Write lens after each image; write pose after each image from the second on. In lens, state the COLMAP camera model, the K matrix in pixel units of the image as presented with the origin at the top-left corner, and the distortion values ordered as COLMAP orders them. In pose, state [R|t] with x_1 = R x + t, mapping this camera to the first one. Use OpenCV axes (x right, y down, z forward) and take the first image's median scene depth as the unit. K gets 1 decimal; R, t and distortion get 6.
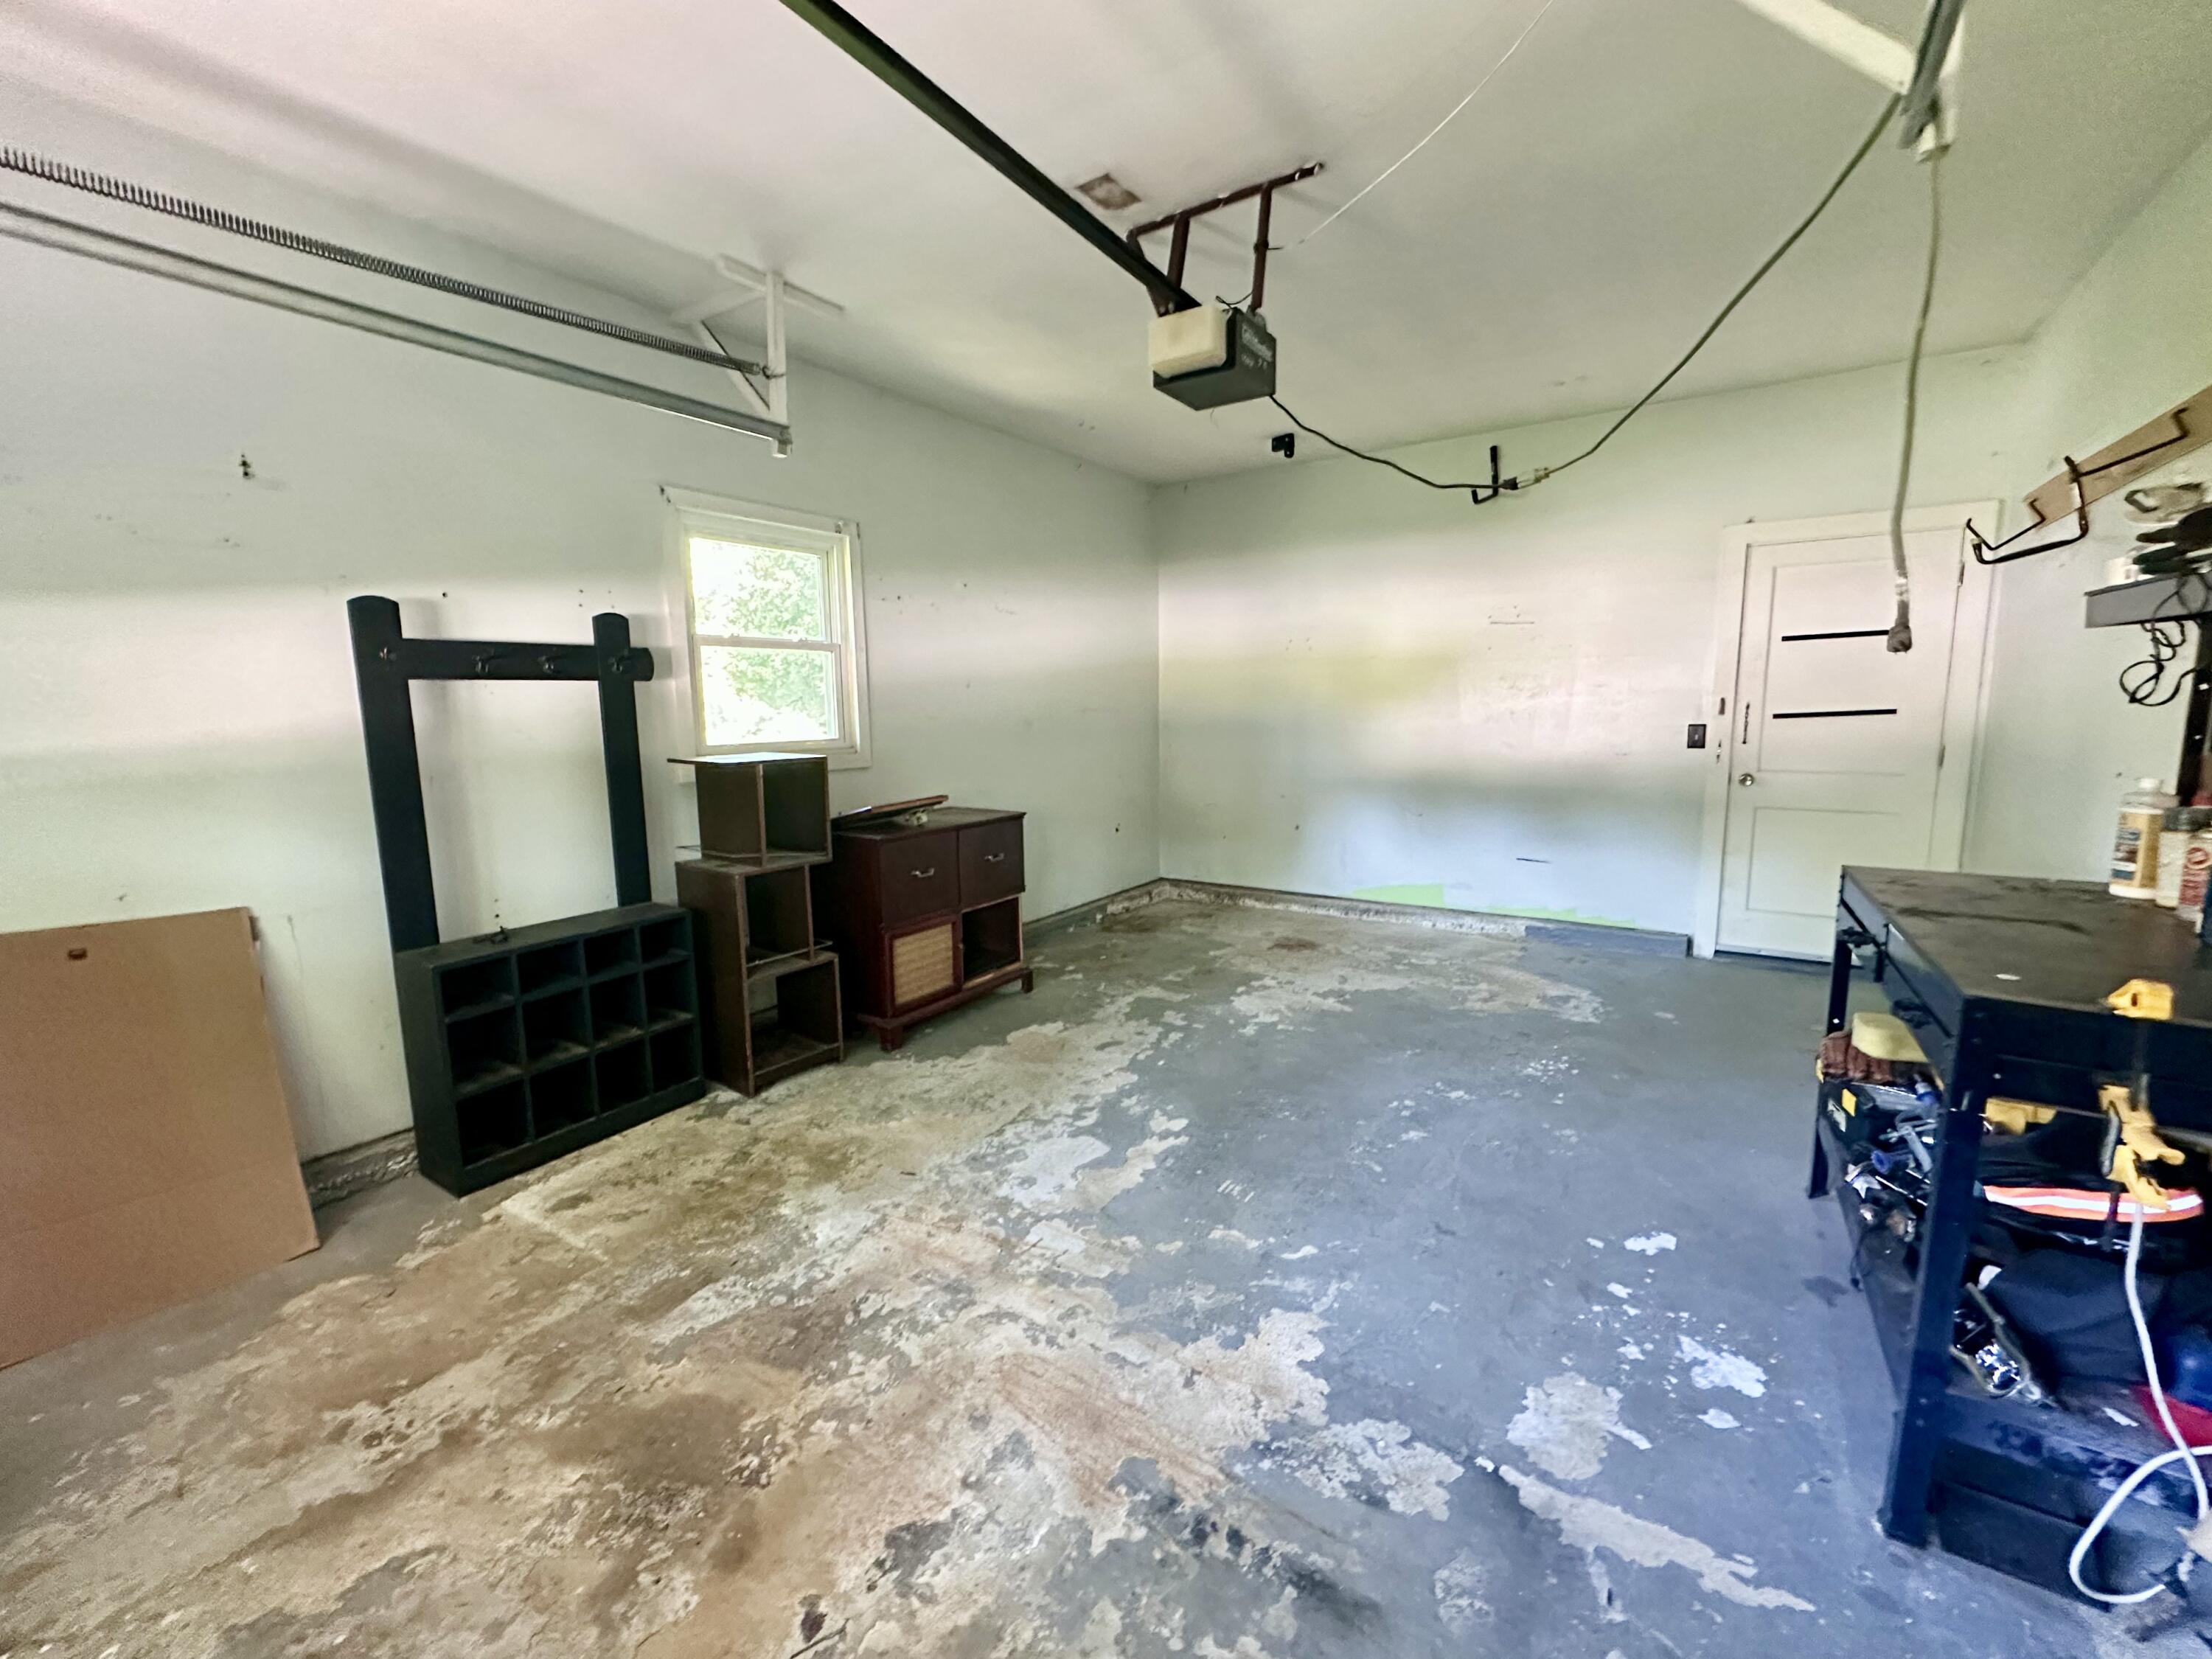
lens RADIAL K [[891.1, 0, 1106.0], [0, 891.1, 829.5], [0, 0, 1]] dist [0.000166, 0.000033]
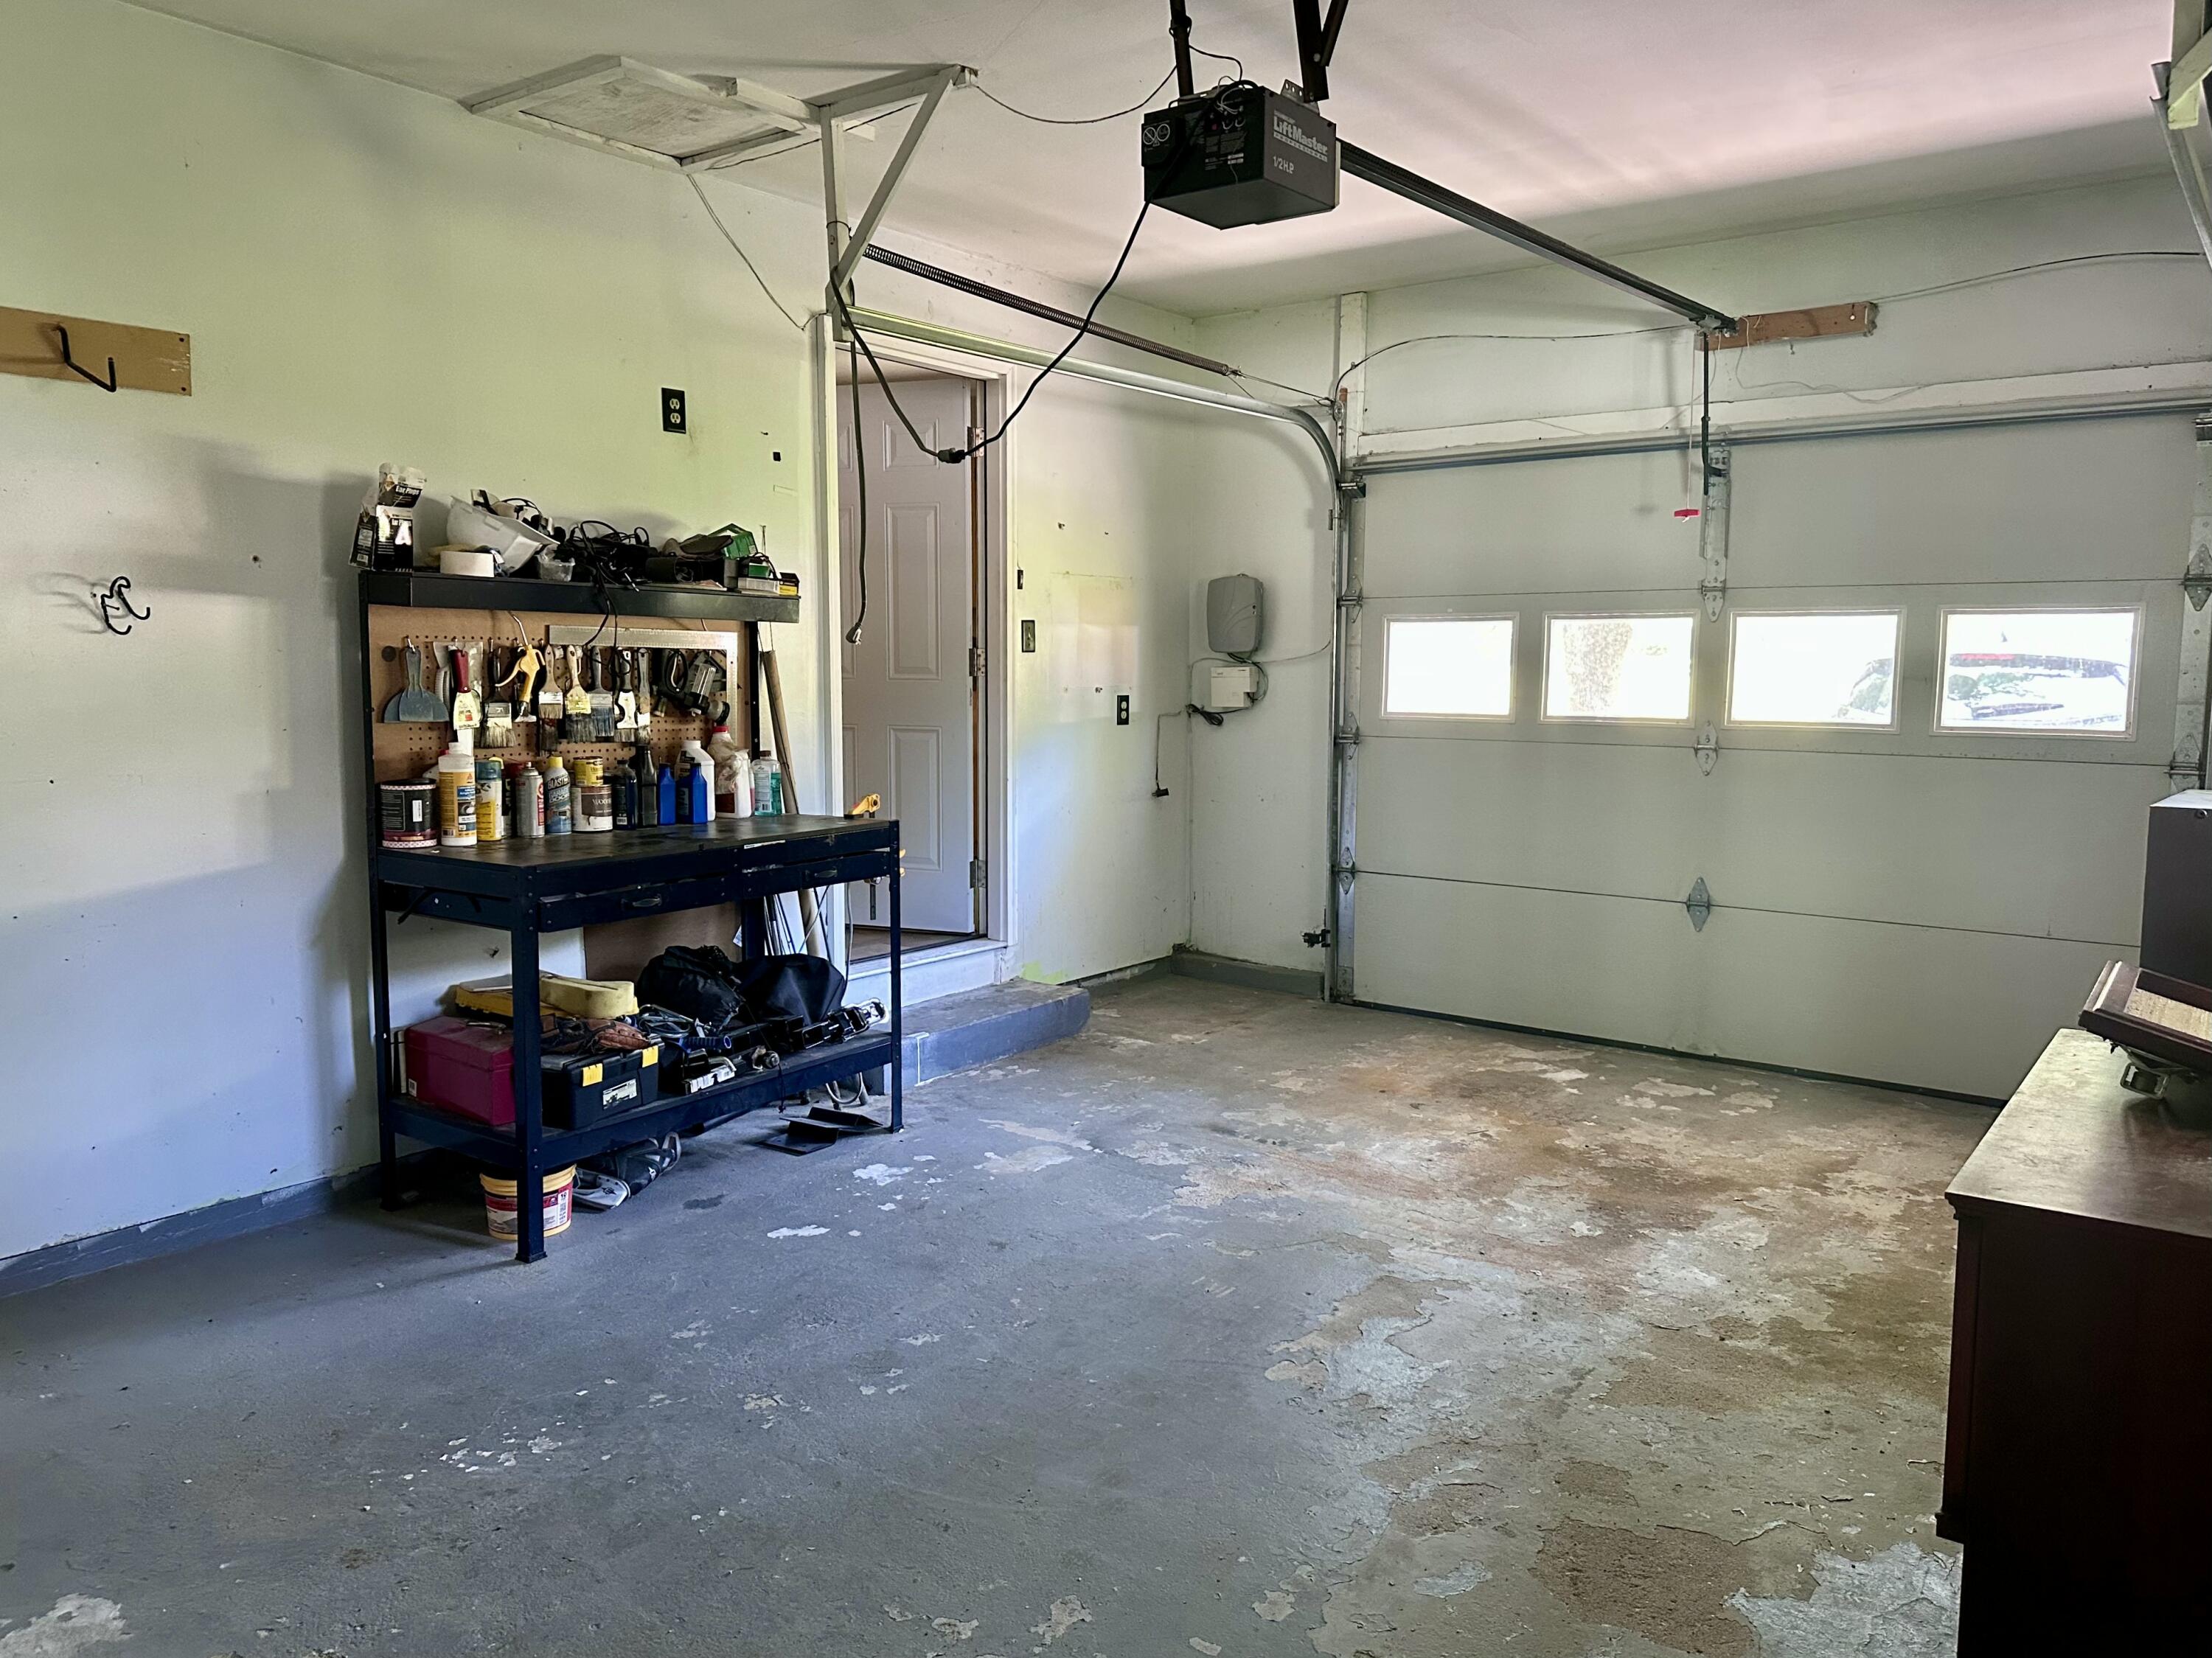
lens RADIAL K [[1580.2, 0, 1140.4], [0, 1580.2, 834.7], [0, 0, 1]] dist [0.116516, -0.158536]
pose [[-0.999363, 0.006625, 0.035068, 0.237356], [0.015267, 0.967531, 0.252290, -0.505999], [-0.032258, 0.252665, -0.967016, 3.377889]]
